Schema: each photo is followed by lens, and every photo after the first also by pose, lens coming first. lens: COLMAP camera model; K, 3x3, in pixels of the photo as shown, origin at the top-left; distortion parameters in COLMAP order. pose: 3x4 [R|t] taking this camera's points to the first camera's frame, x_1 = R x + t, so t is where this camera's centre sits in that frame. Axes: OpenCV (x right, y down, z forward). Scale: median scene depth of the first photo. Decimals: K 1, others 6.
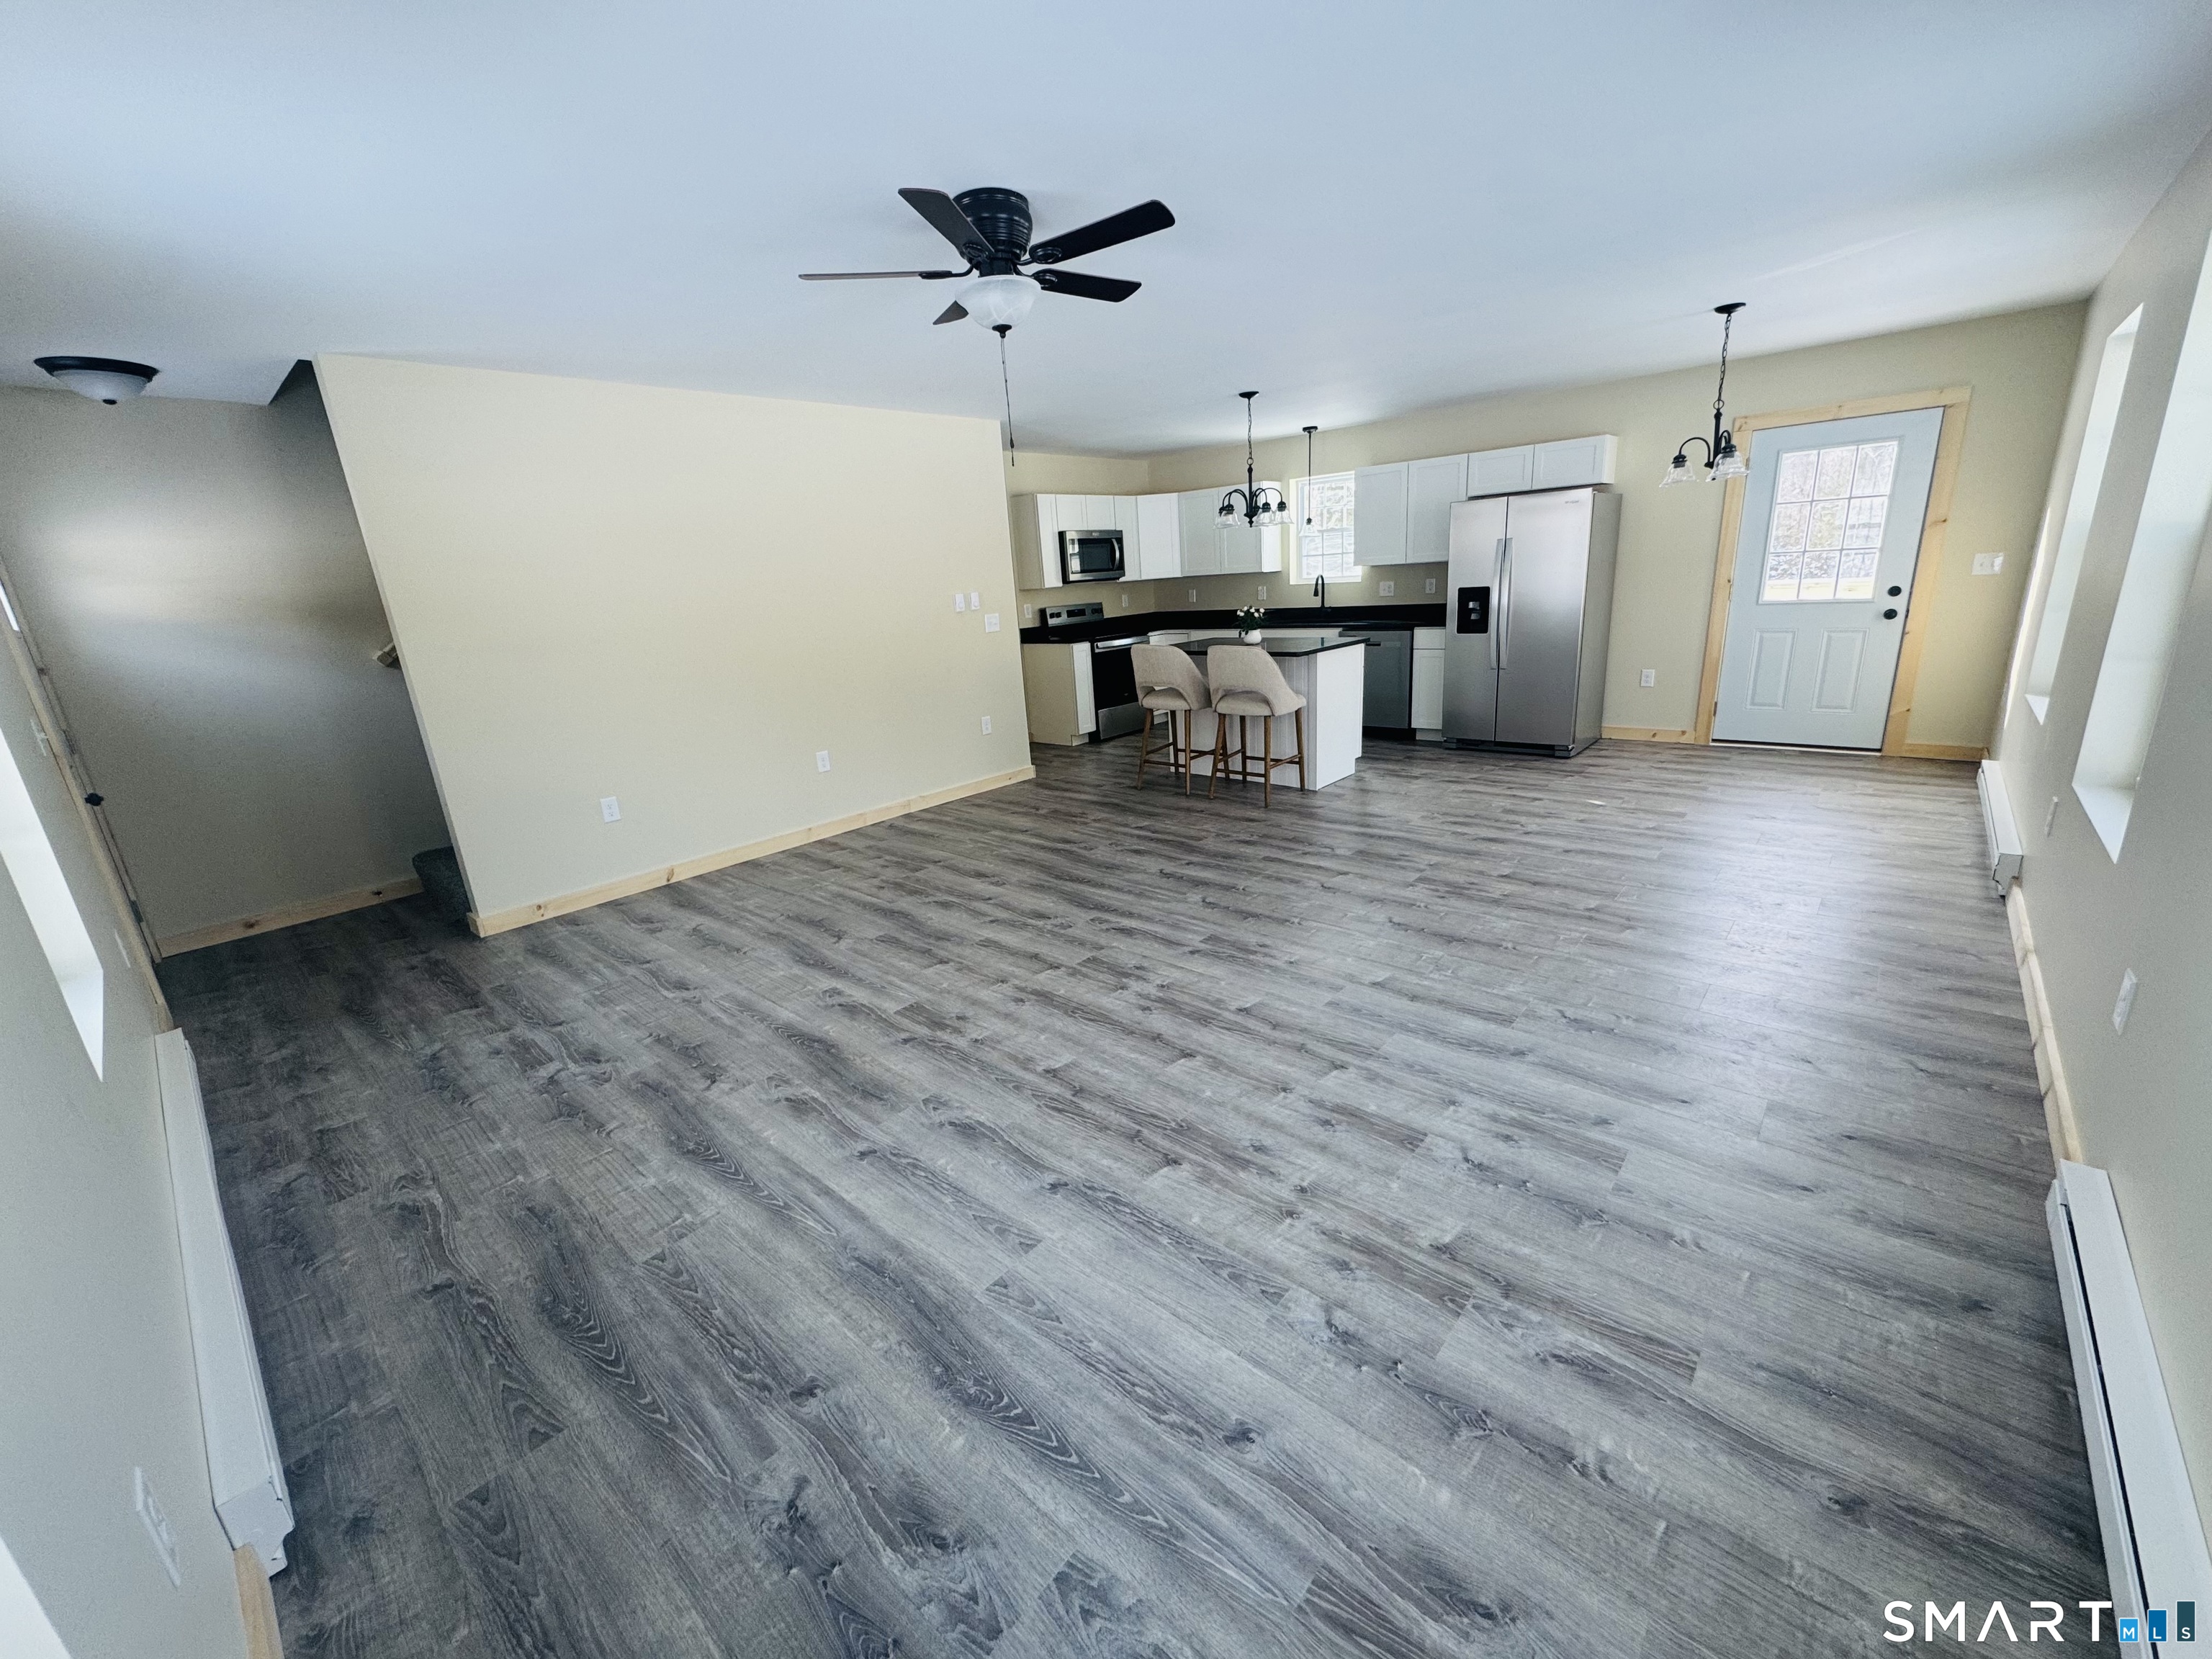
lens RADIAL K [[879.1, 0, 1109.9], [0, 879.1, 830.7], [0, 0, 1]] dist [-0.002579, 0.000574]
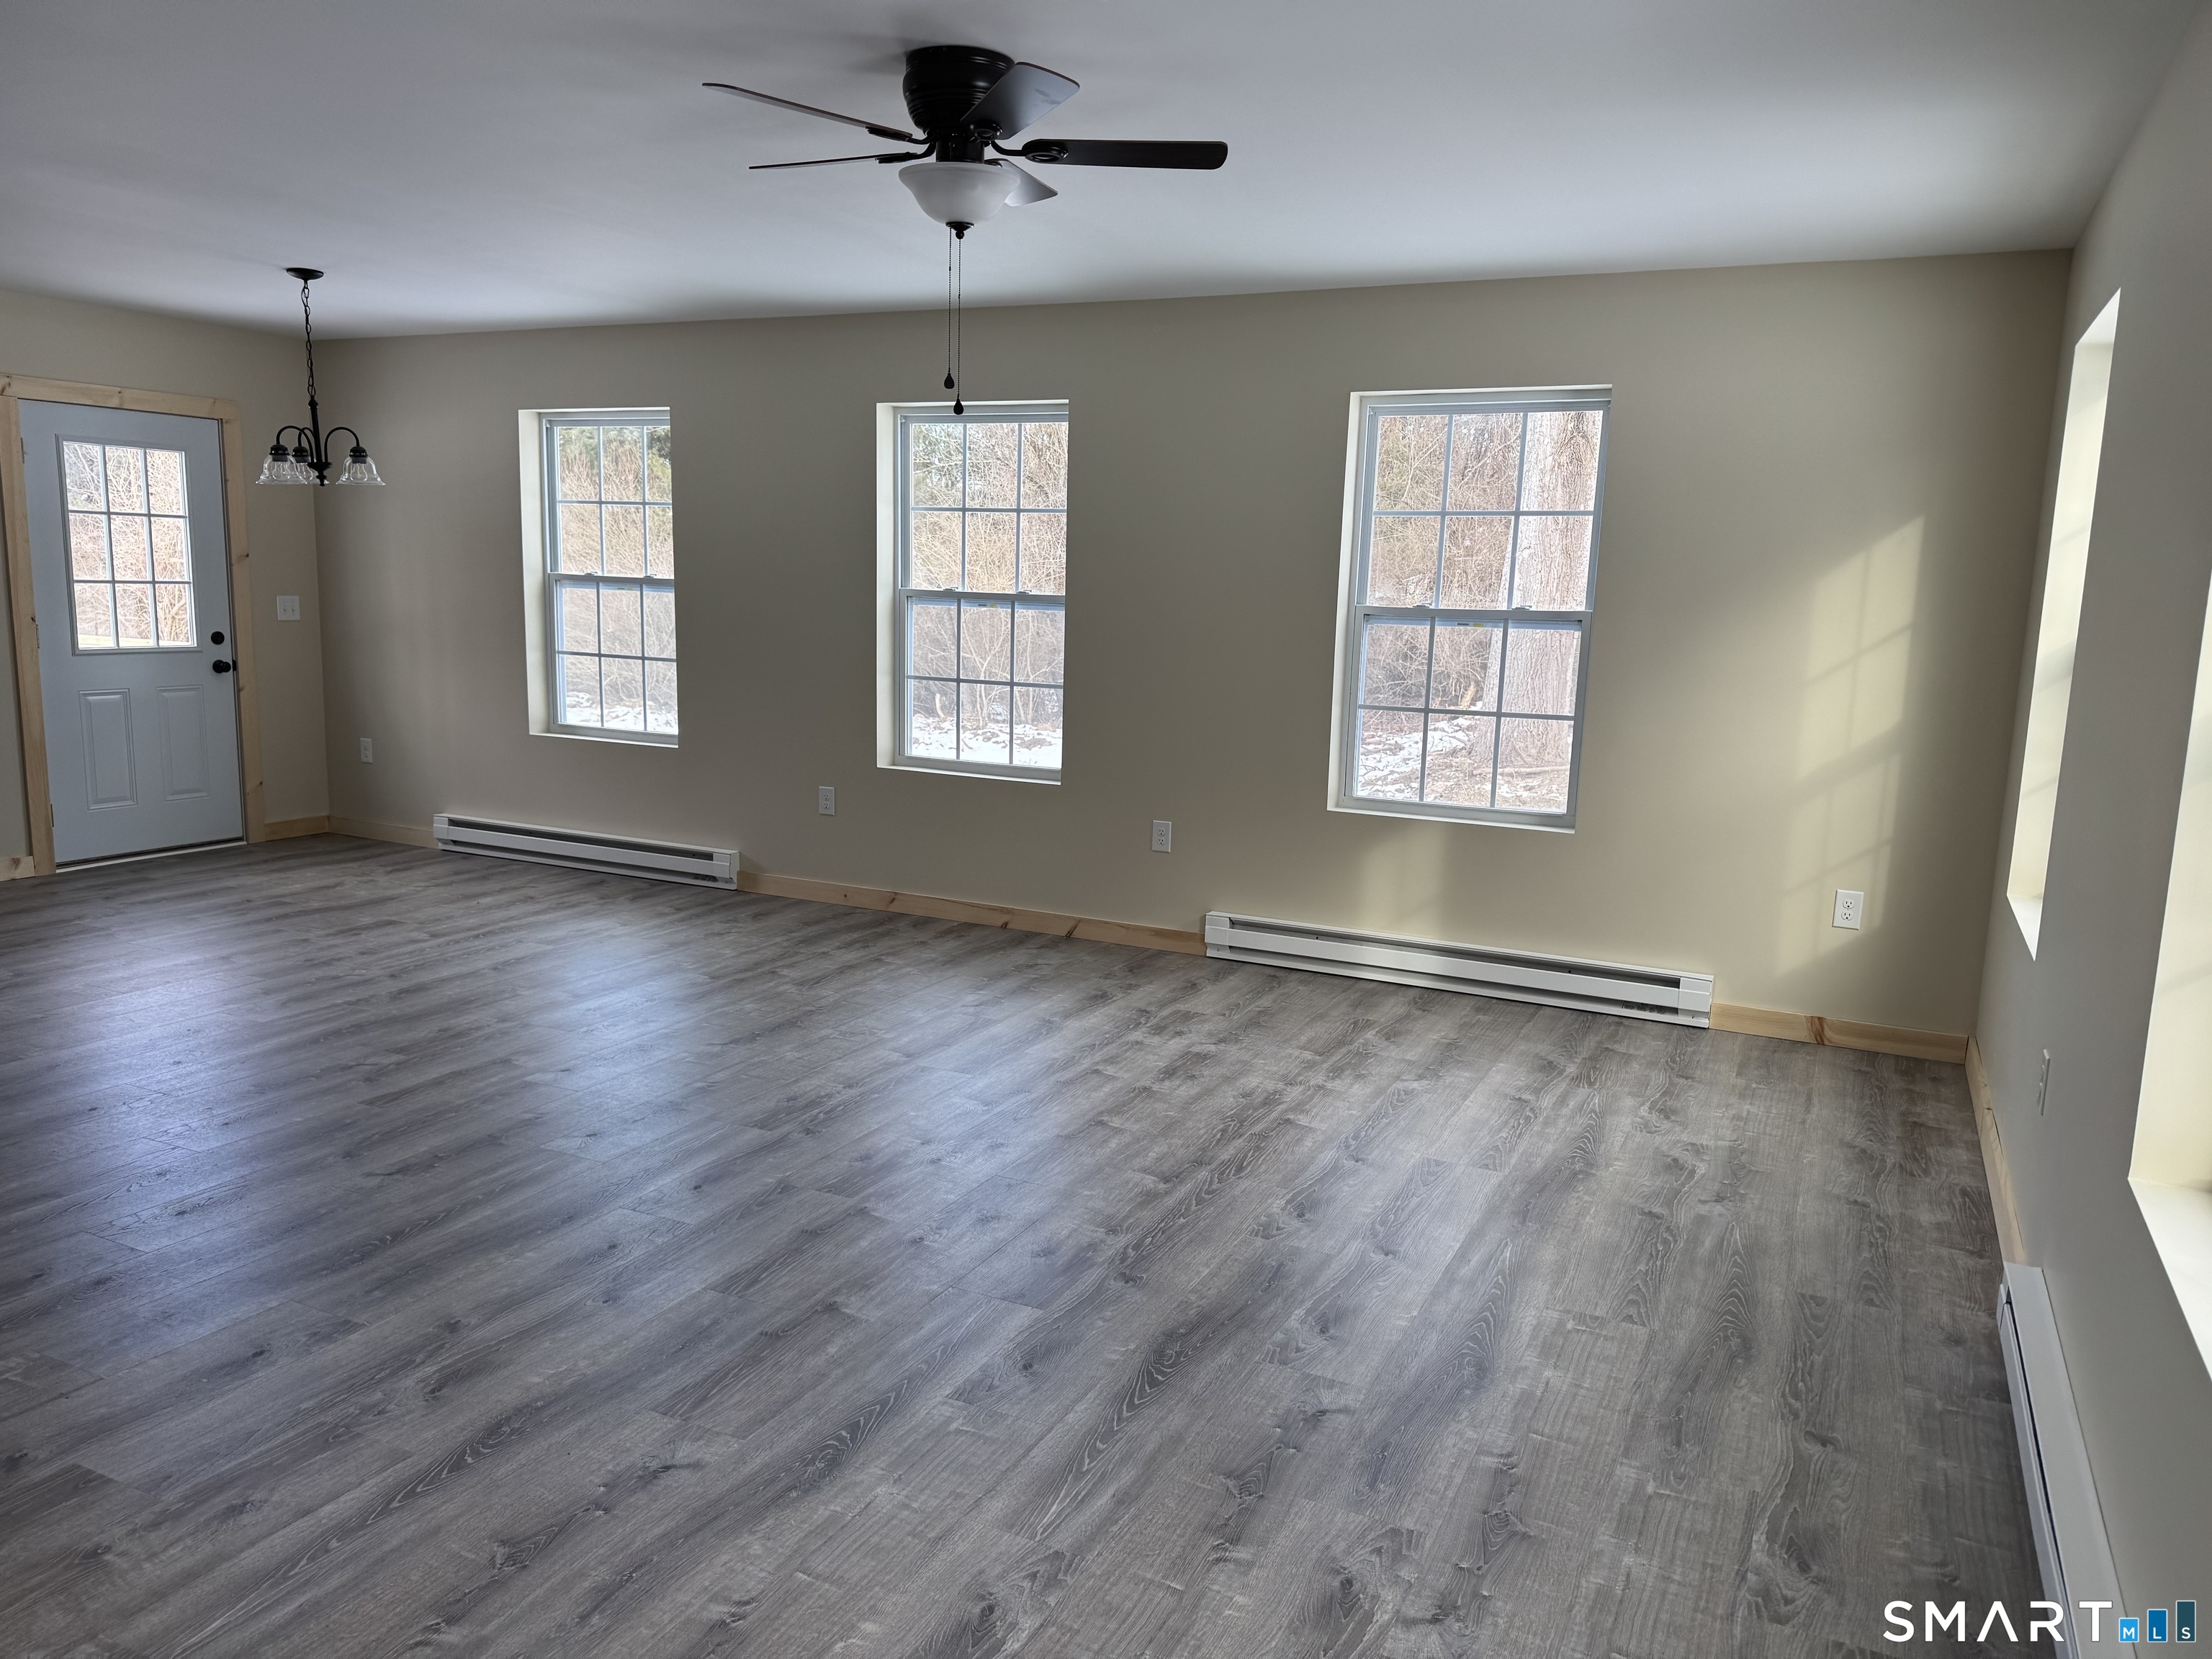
lens RADIAL K [[1584.3, 0, 1115.3], [0, 1584.3, 773.4], [0, 0, 1]] dist [0.029390, -0.037485]
pose [[-0.275612, -0.061664, 0.959289, -0.702181], [0.262760, 0.955101, 0.136888, -0.141654], [-0.924659, 0.289791, -0.247035, 0.648194]]
